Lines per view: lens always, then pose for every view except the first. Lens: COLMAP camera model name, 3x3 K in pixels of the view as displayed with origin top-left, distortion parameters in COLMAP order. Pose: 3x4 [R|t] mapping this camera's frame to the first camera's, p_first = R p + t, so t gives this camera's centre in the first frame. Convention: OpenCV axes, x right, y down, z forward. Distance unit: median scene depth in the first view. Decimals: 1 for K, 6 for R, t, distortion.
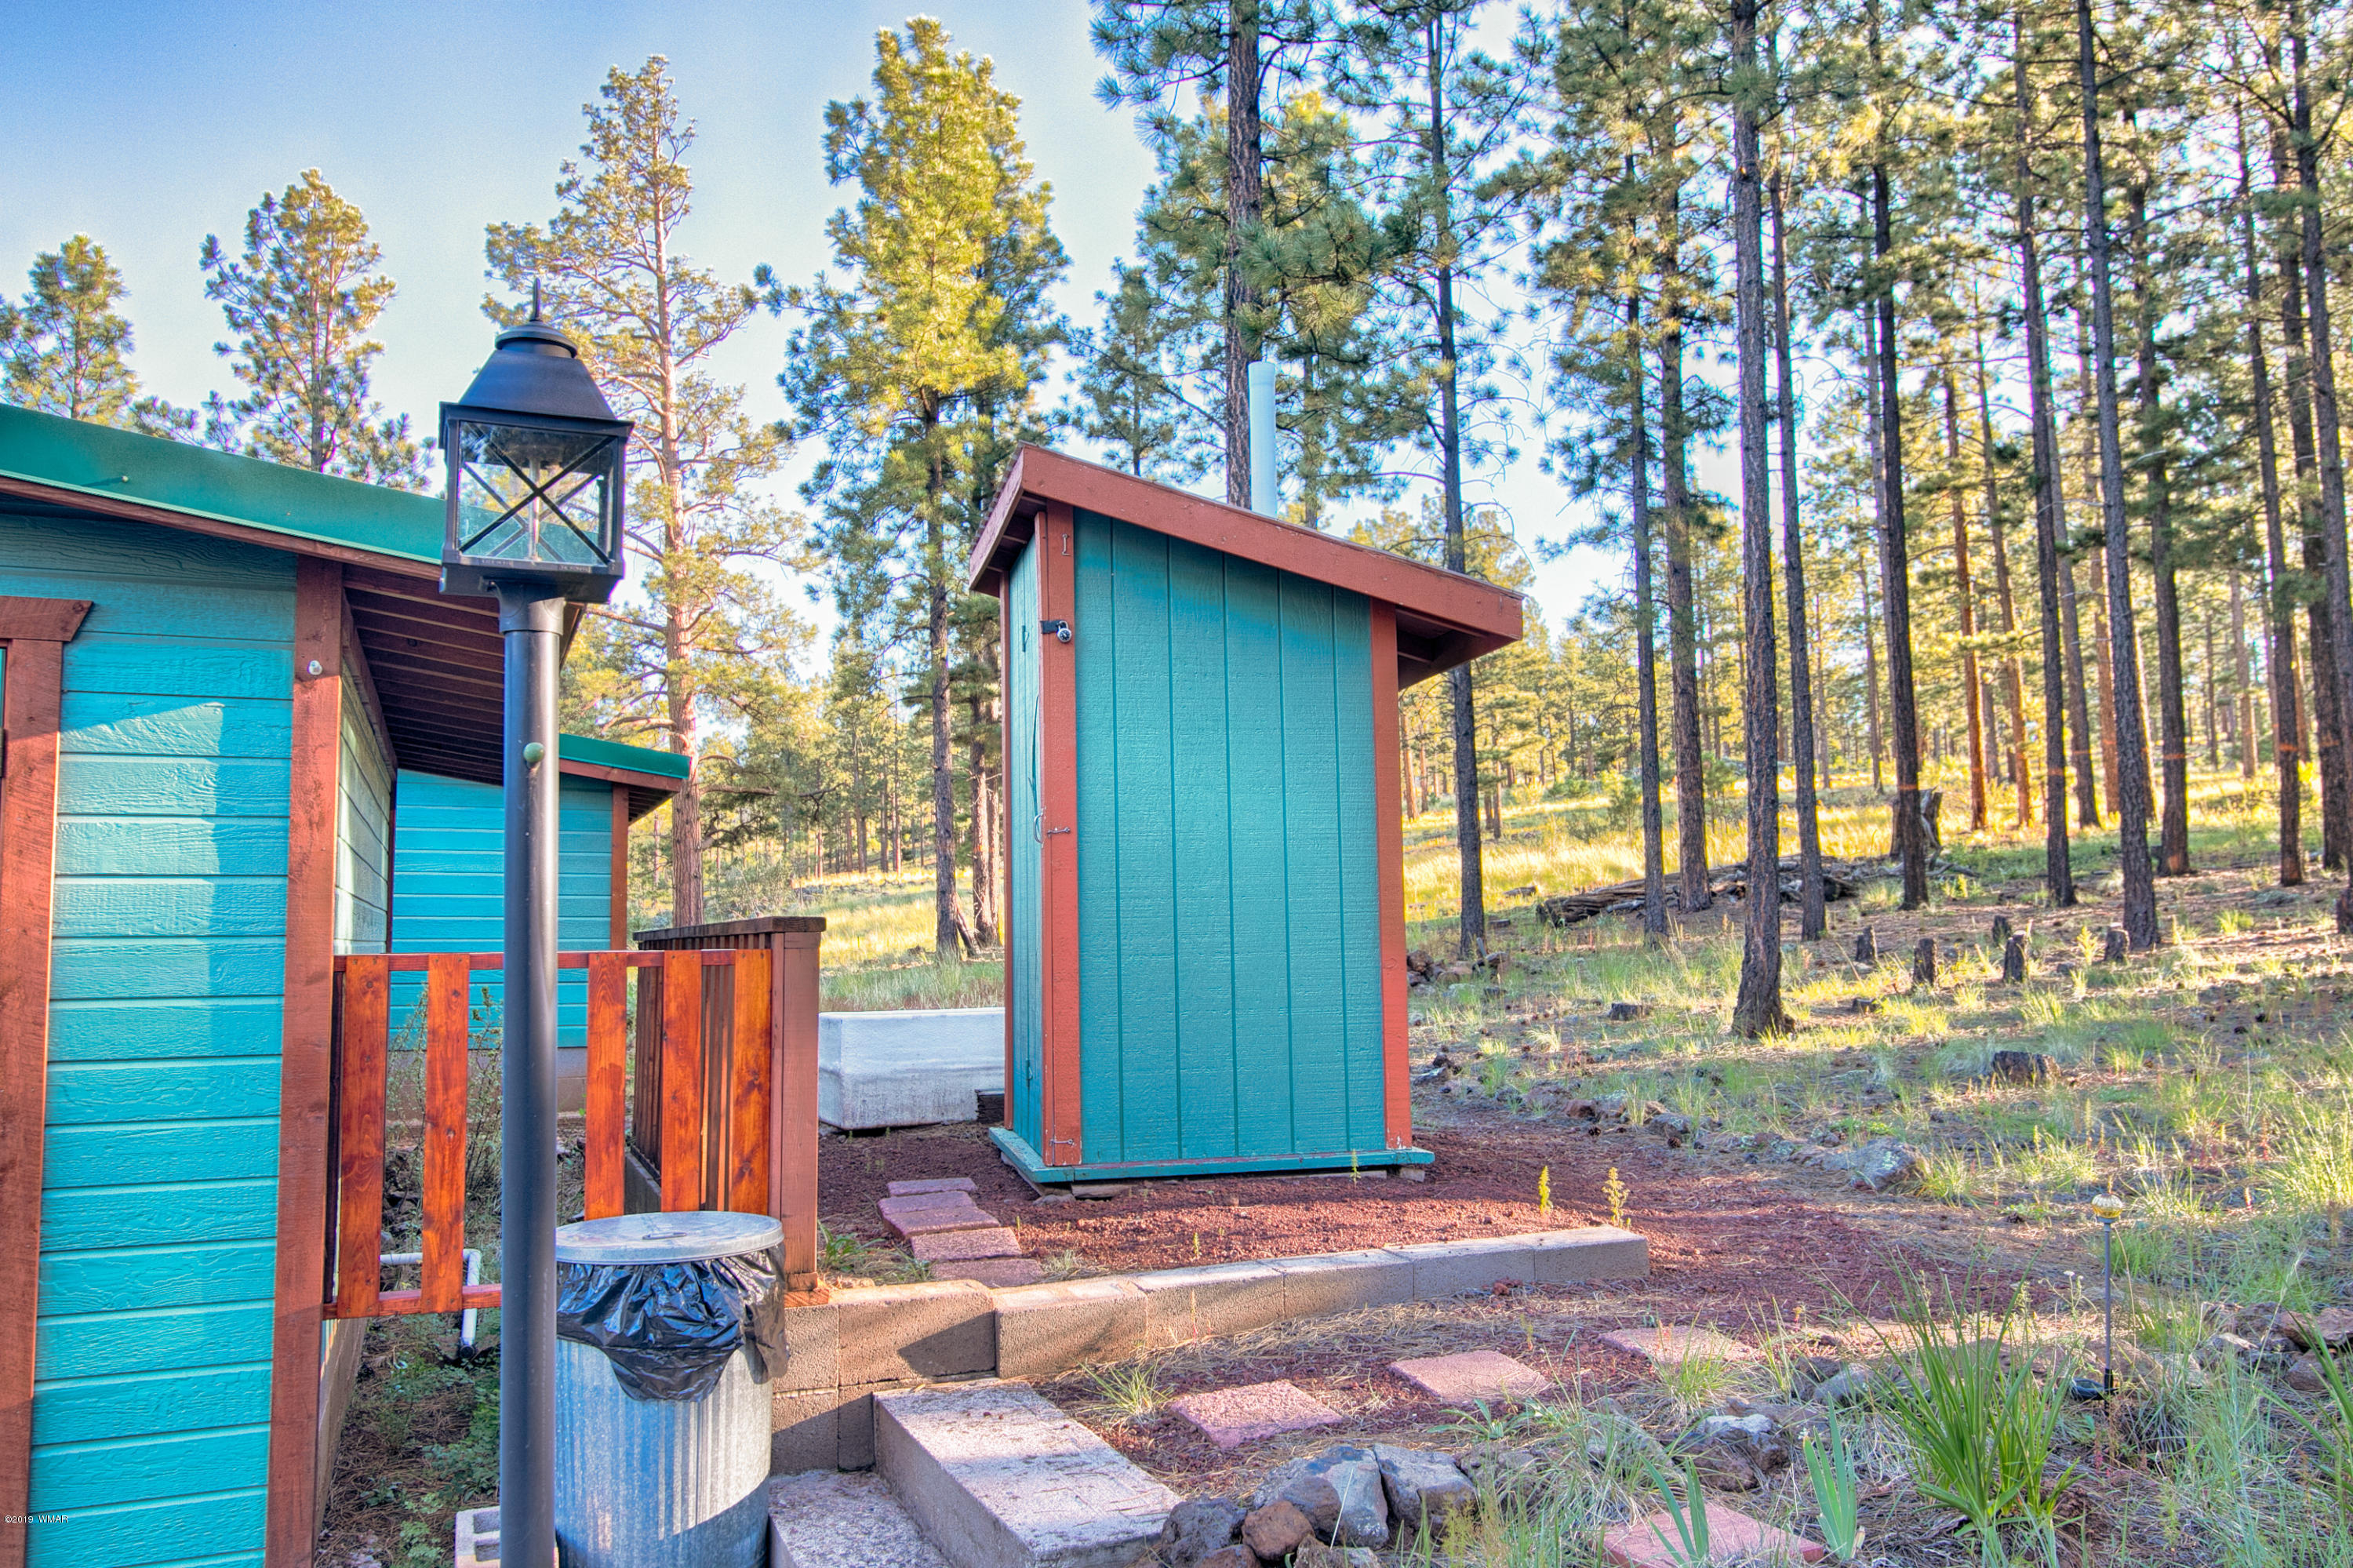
lens RADIAL K [[1905.7, 0, 1176.6], [0, 1905.7, 781.7], [0, 0, 1]] dist [0.011223, 0.005505]
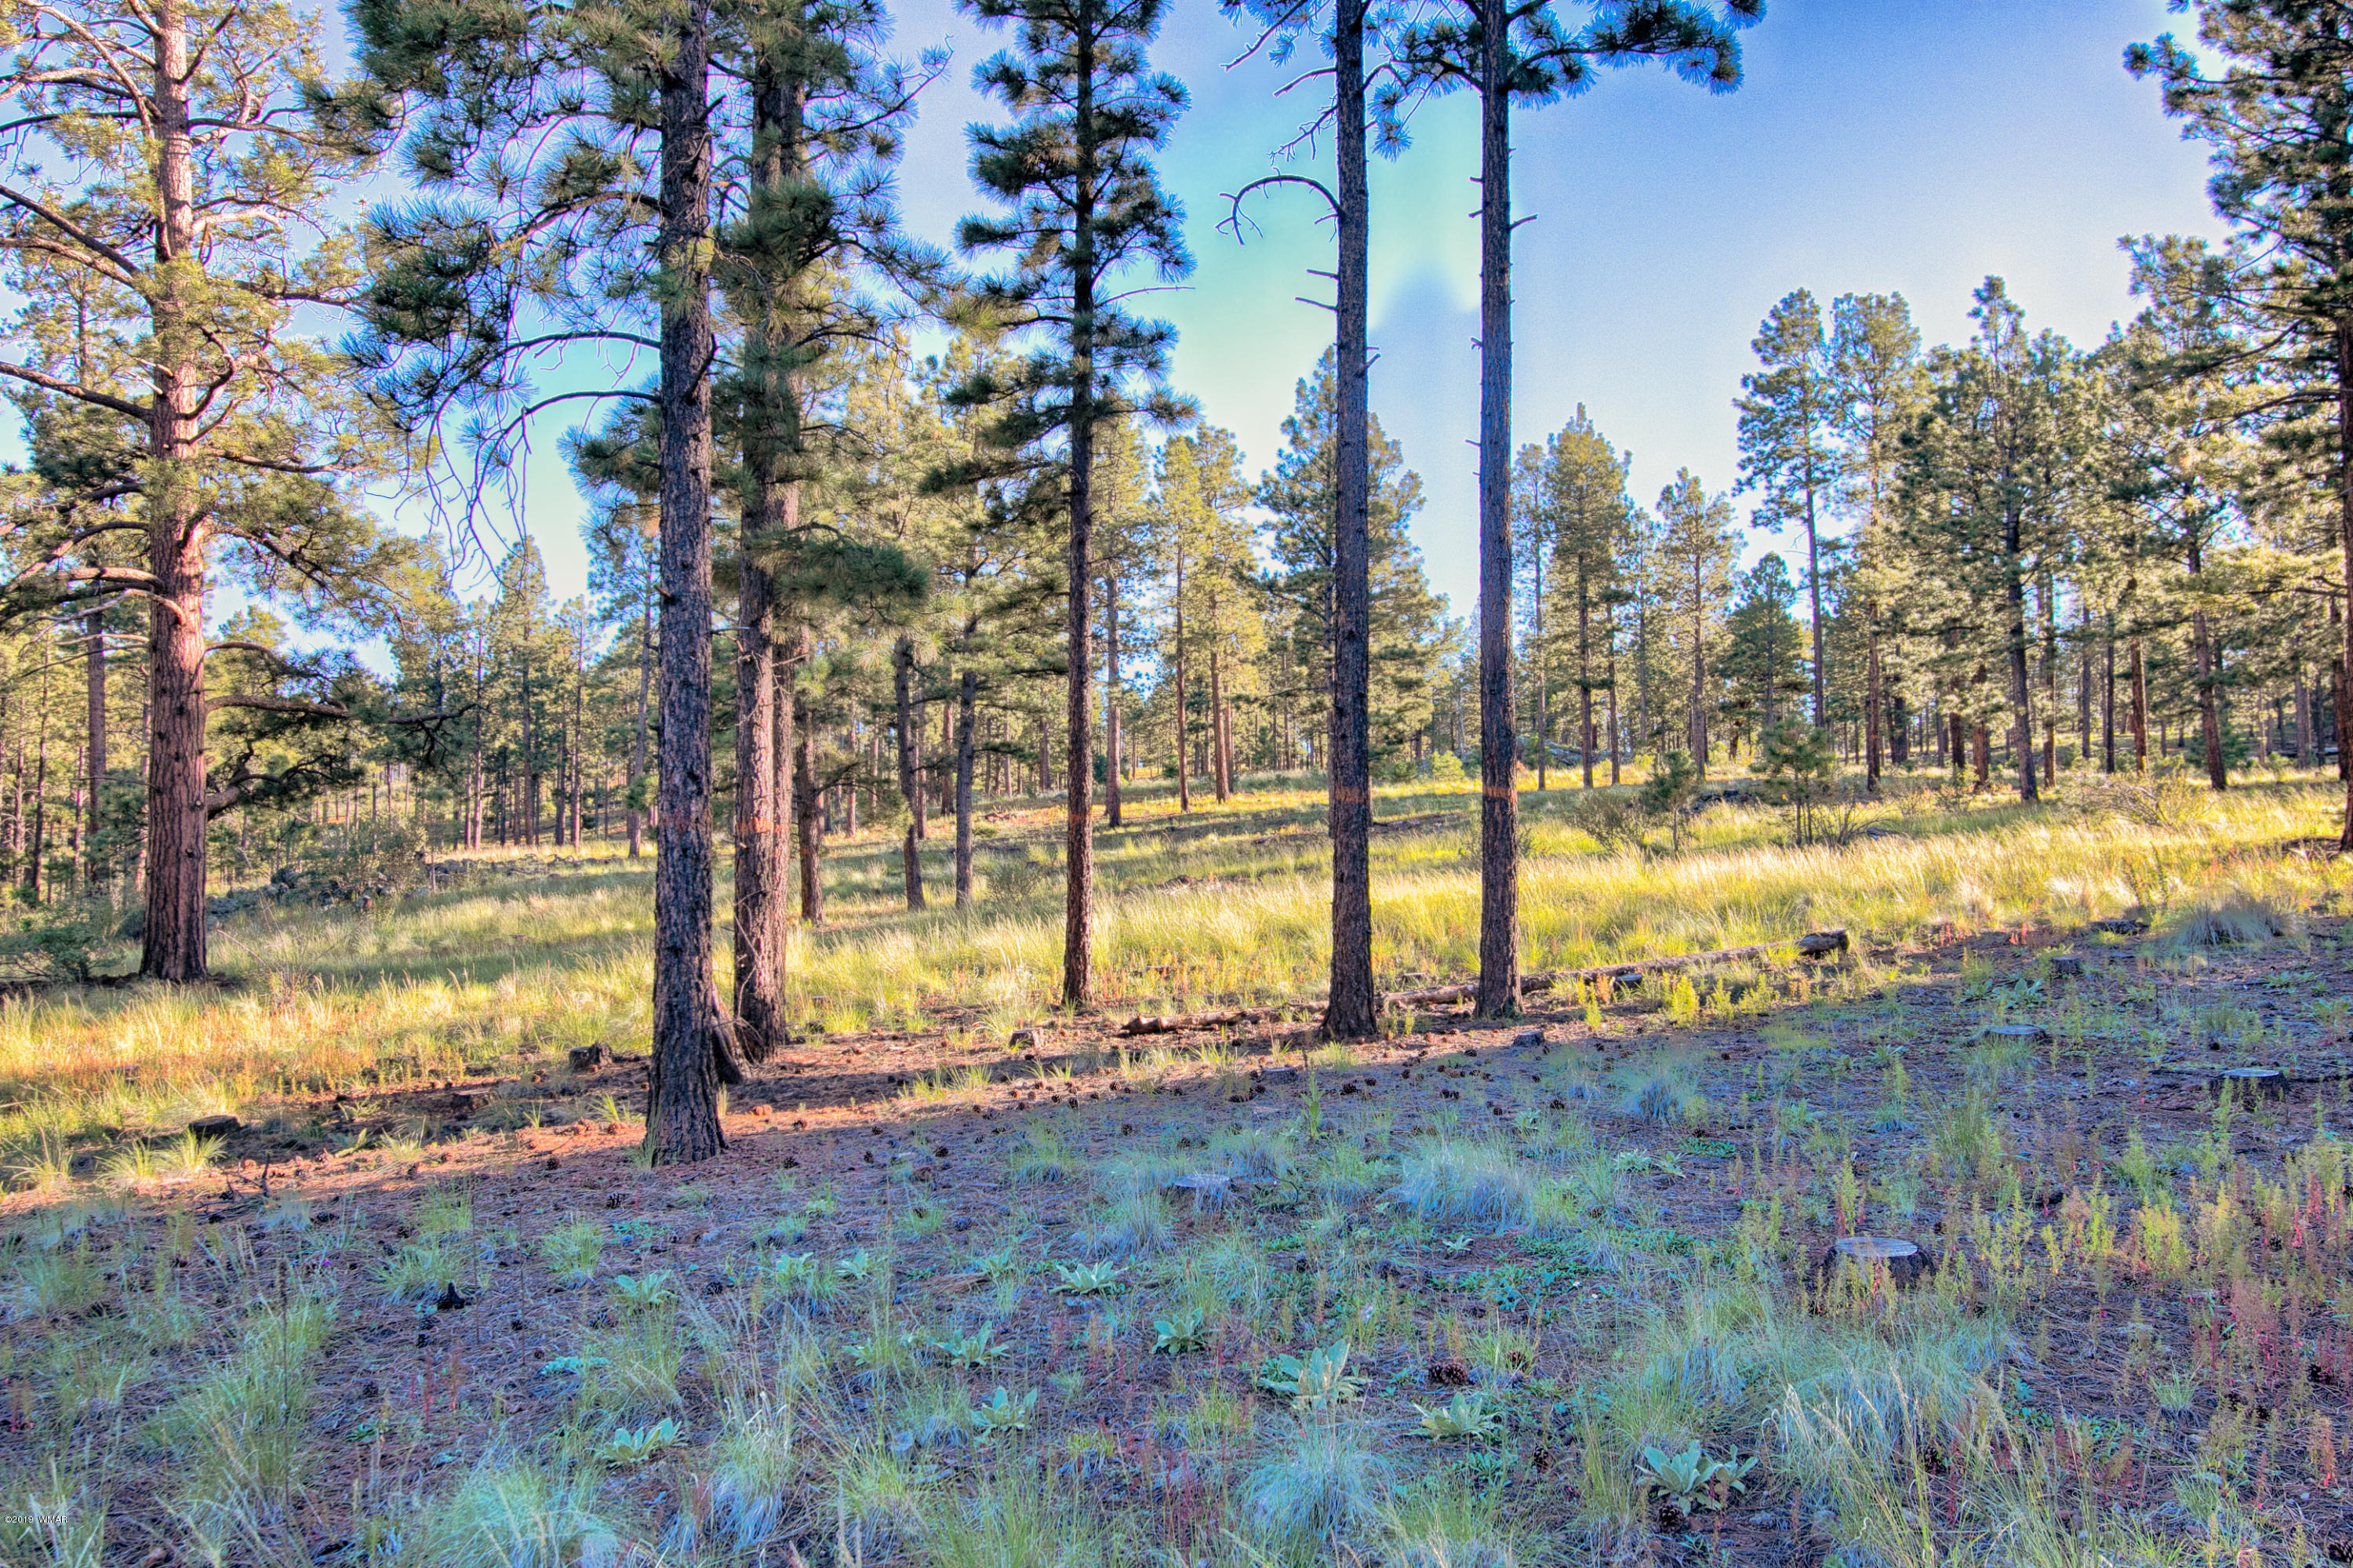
lens RADIAL K [[1905.7, 0, 1176.8], [0, 1905.7, 789.8], [0, 0, 1]] dist [0.011223, 0.005505]
pose [[0.986989, 0.035707, 0.156776, -0.032955], [-0.038036, 0.999206, 0.011881, 0.007784], [-0.156227, -0.017689, 0.987563, 0.241156]]
